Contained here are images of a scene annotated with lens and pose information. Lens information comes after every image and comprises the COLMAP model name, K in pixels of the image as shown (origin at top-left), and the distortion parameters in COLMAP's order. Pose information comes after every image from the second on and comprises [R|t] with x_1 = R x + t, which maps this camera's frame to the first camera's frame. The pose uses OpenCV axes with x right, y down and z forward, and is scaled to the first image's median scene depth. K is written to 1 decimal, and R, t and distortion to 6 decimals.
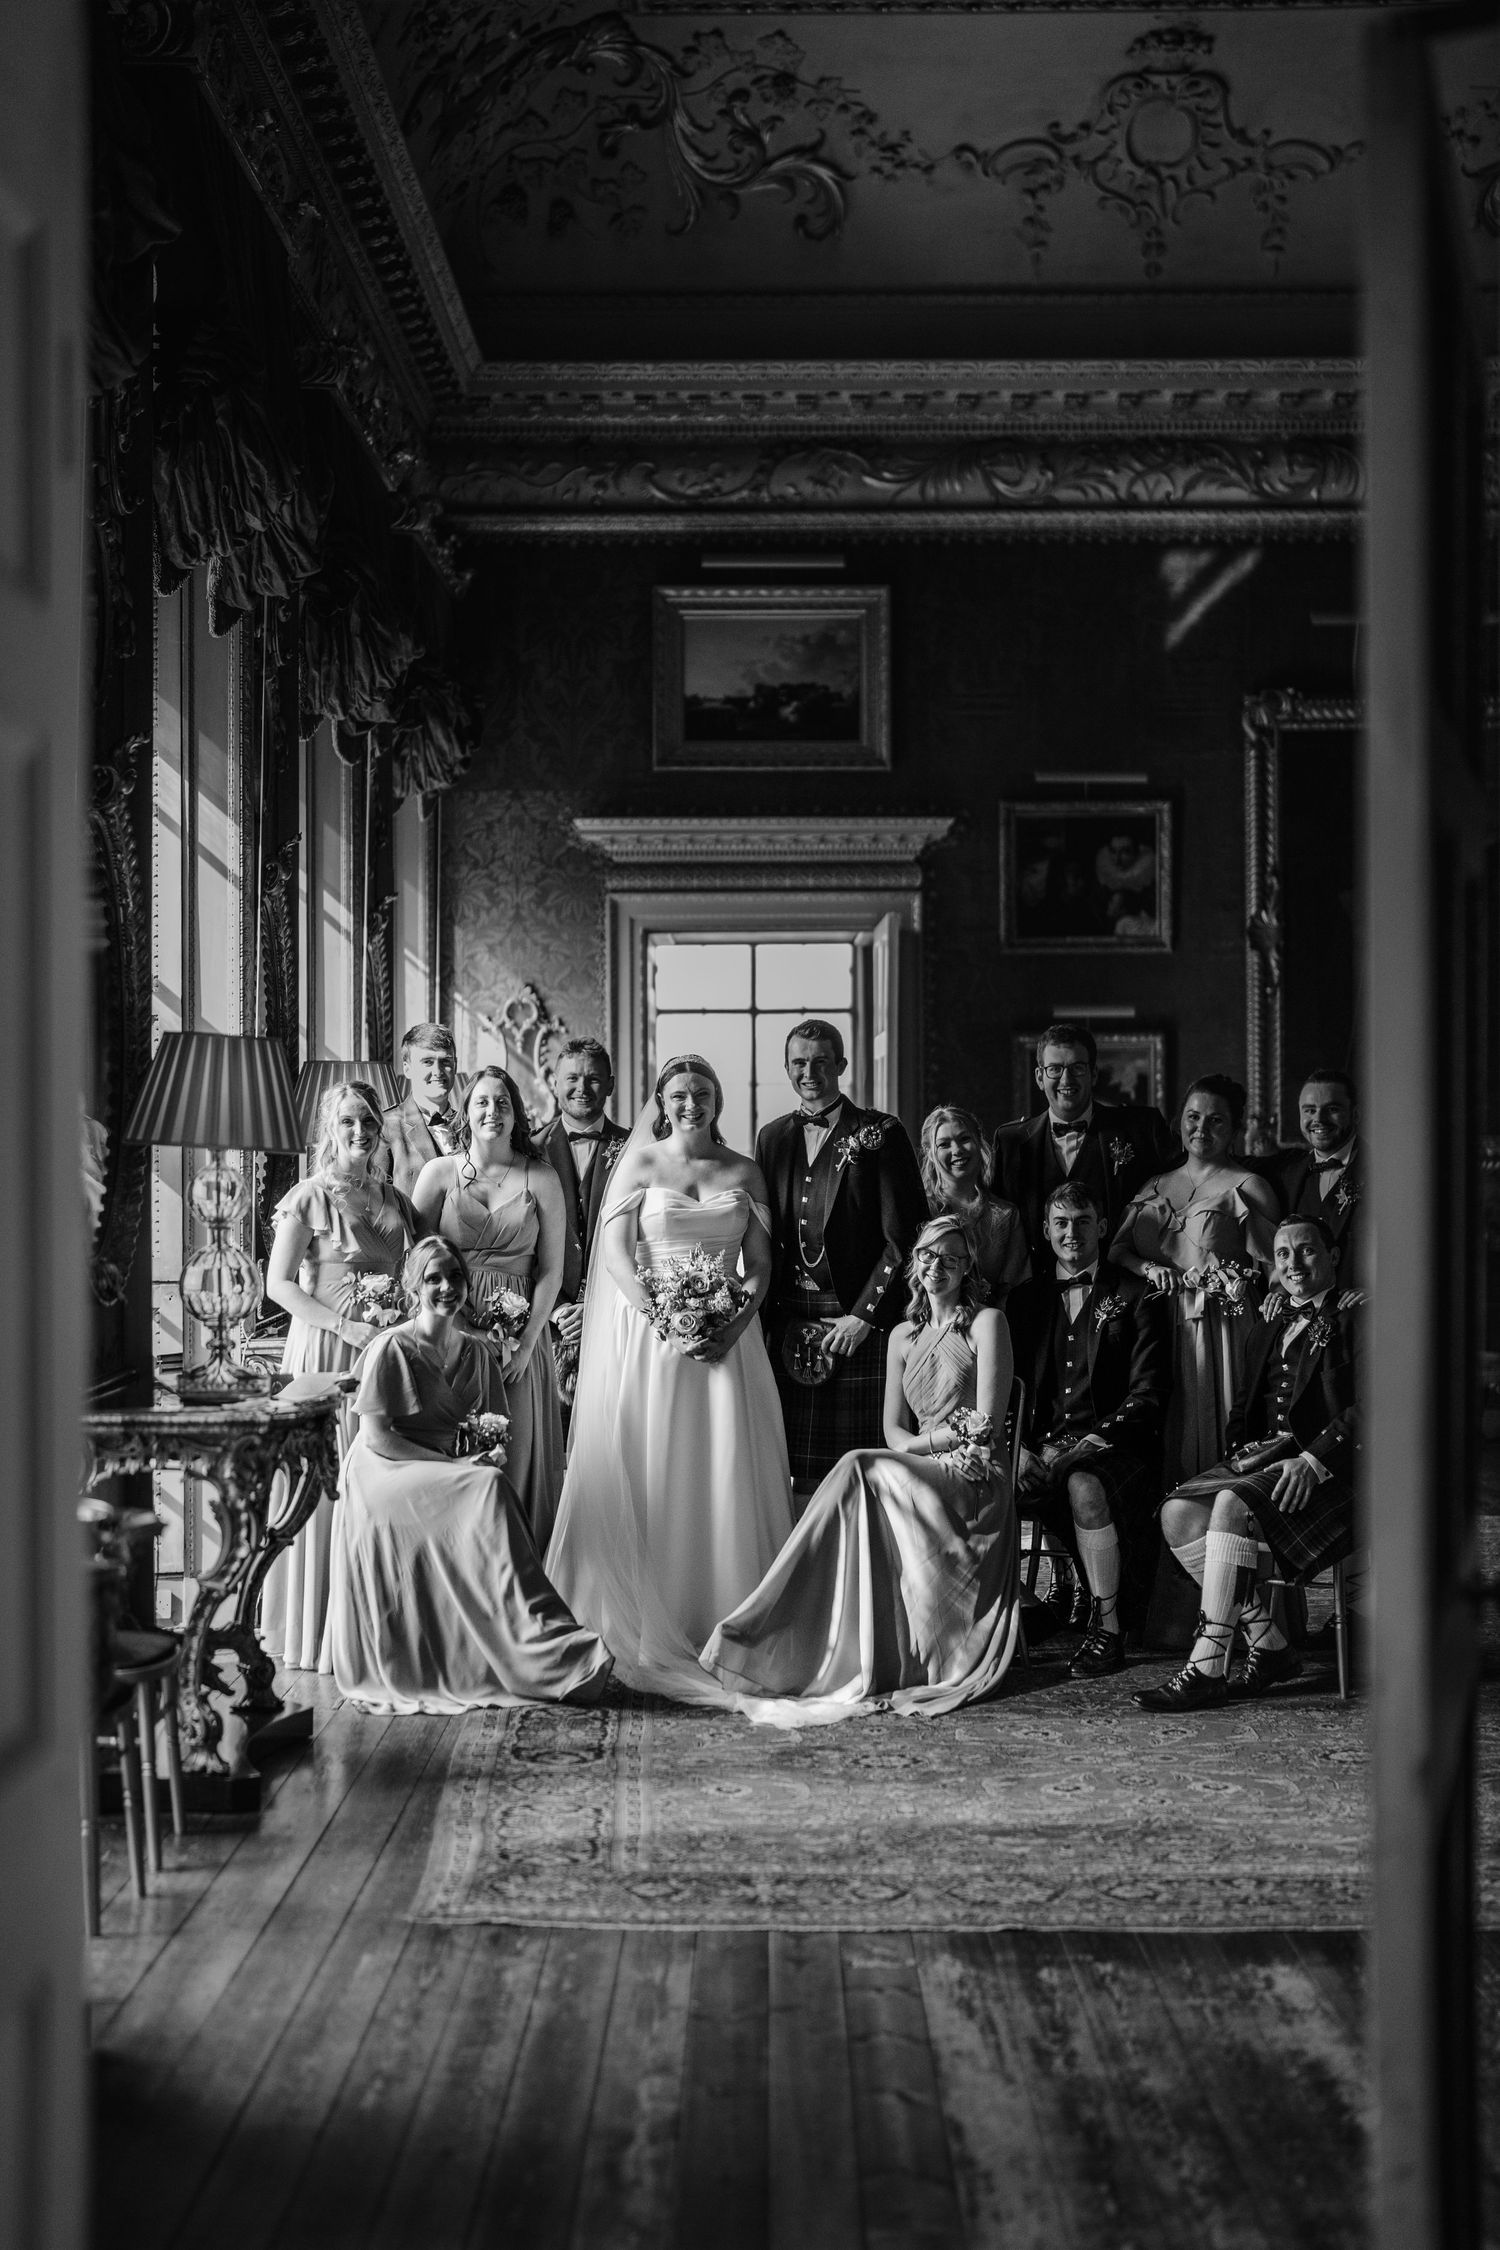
lens RADIAL K [[3176.0, 0, 692.8], [0, 3176.0, 1116.9], [0, 0, 1]] dist [-0.125108, 0.599671]
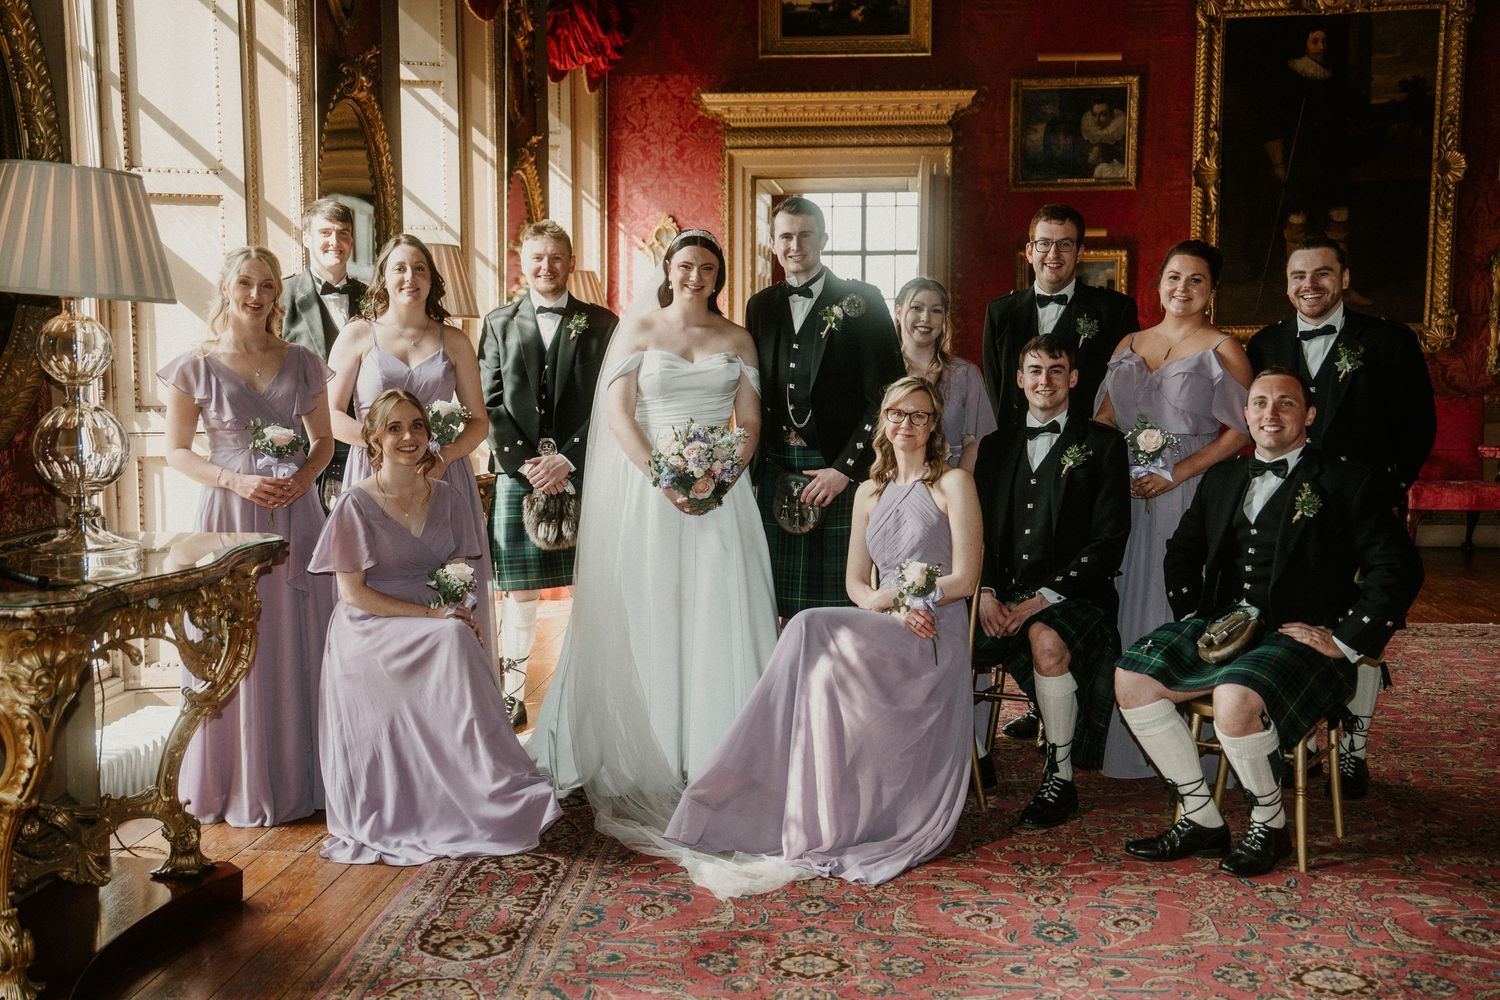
lens RADIAL K [[1599.5, 0, 750.0], [0, 1599.5, 500.0], [0, 0, 1]] dist [0.039956, 0.021455]
pose [[0.996807, 0.011758, -0.078980, 0.042929], [-0.003512, 0.994597, 0.103748, 0.010417], [0.079773, -0.103139, 0.991463, 0.295066]]
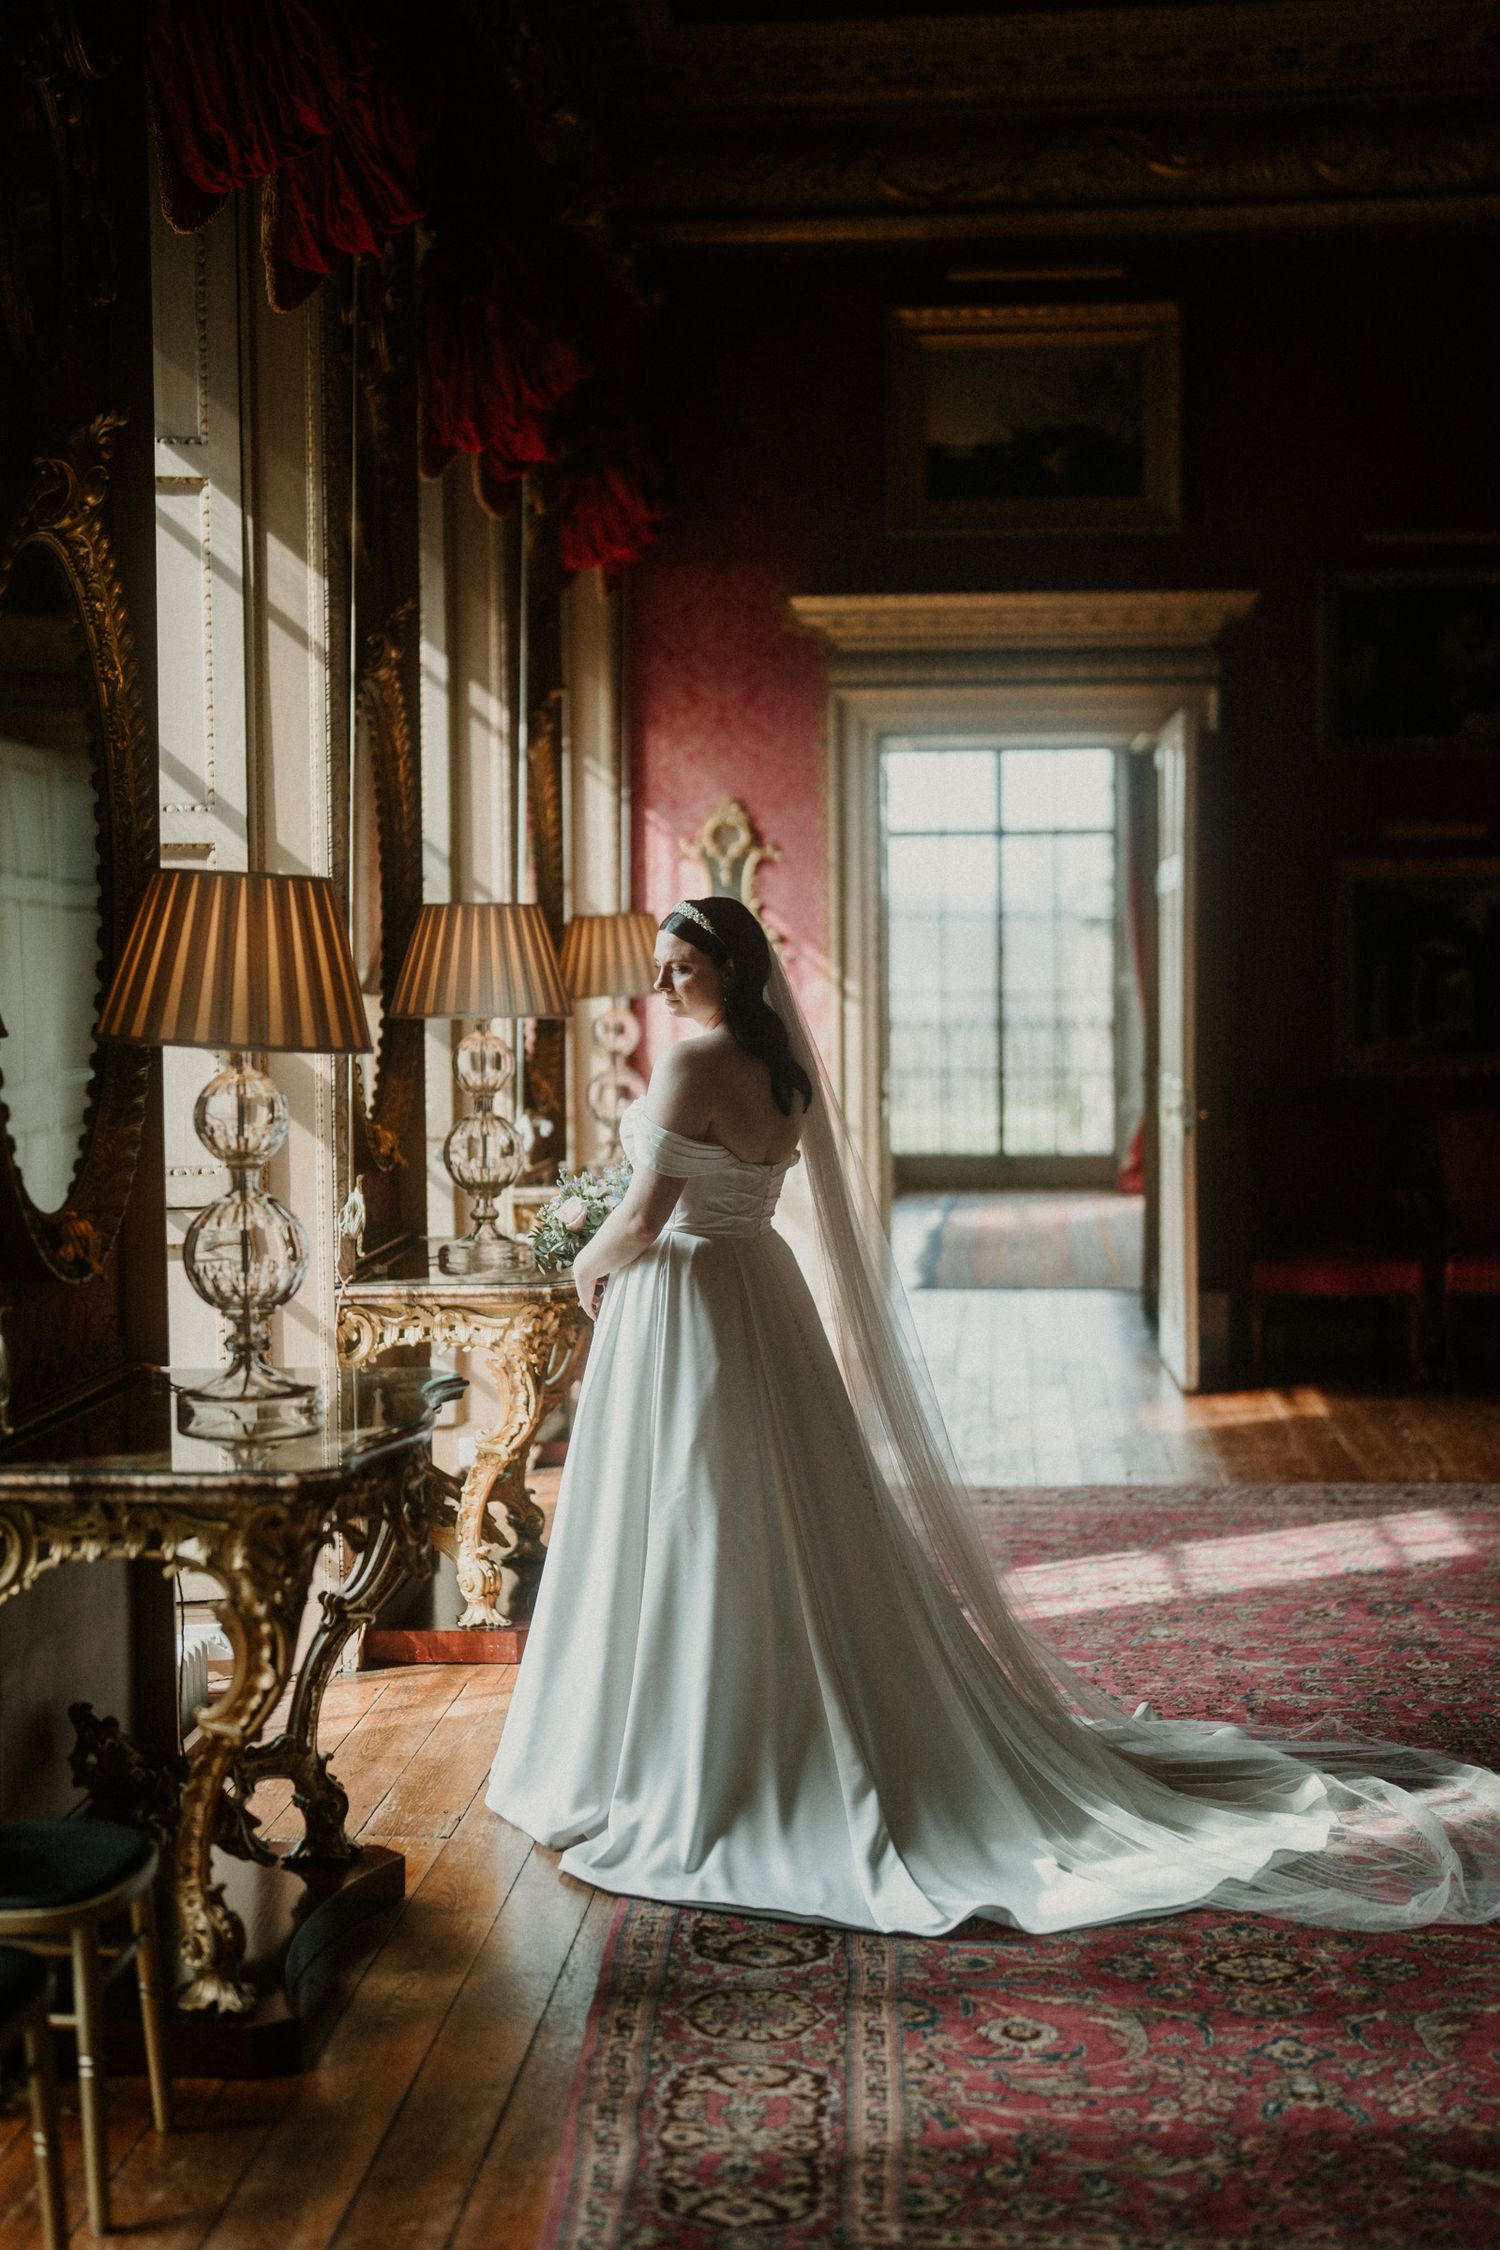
lens RADIAL K [[3176.0, 0, 692.8], [0, 3176.0, 1116.9], [0, 0, 1]] dist [-0.125108, 0.599671]
pose [[0.997449, -0.002118, -0.071344, -0.004832], [0.006067, 0.998458, 0.055175, -0.005880], [0.071117, -0.055467, 0.995925, 0.186605]]
